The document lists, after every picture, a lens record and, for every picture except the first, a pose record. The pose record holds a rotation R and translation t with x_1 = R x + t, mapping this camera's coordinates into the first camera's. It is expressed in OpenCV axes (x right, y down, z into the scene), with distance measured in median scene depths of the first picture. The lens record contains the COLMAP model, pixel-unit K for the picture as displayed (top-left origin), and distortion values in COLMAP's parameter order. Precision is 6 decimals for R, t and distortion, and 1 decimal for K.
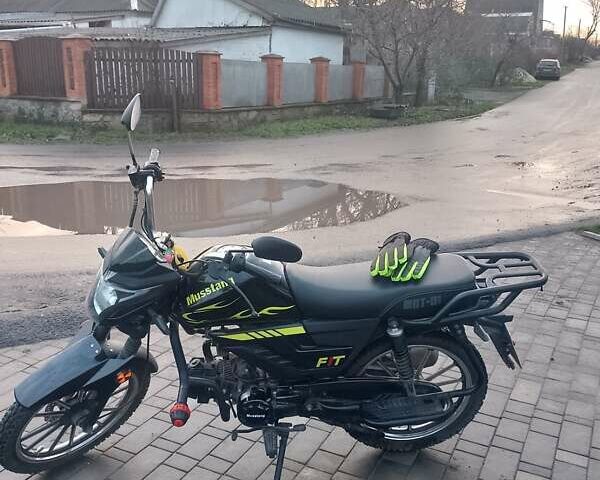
lens RADIAL K [[609.4, 0, 300.2], [0, 609.4, 240.0], [0, 0, 1]] dist [-0.010382, 0.000000]
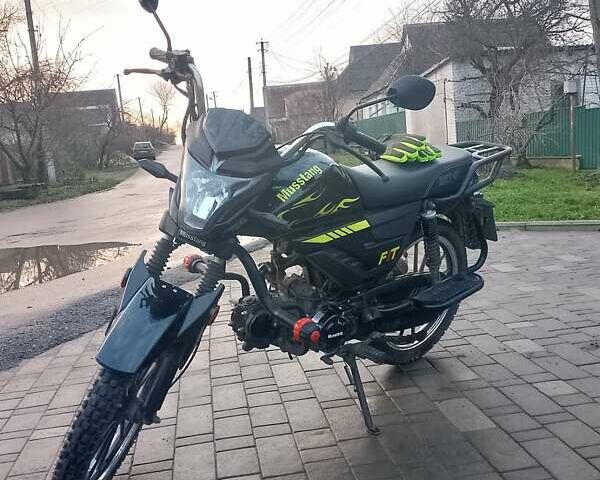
lens RADIAL K [[609.4, 0, 300.1], [0, 609.4, 240.6], [0, 0, 1]] dist [-0.010382, 0.000000]
pose [[0.803244, -0.167211, 0.571699, -0.609246], [0.244145, 0.967885, -0.059939, 0.199506], [-0.543316, 0.187723, 0.818271, 0.281446]]
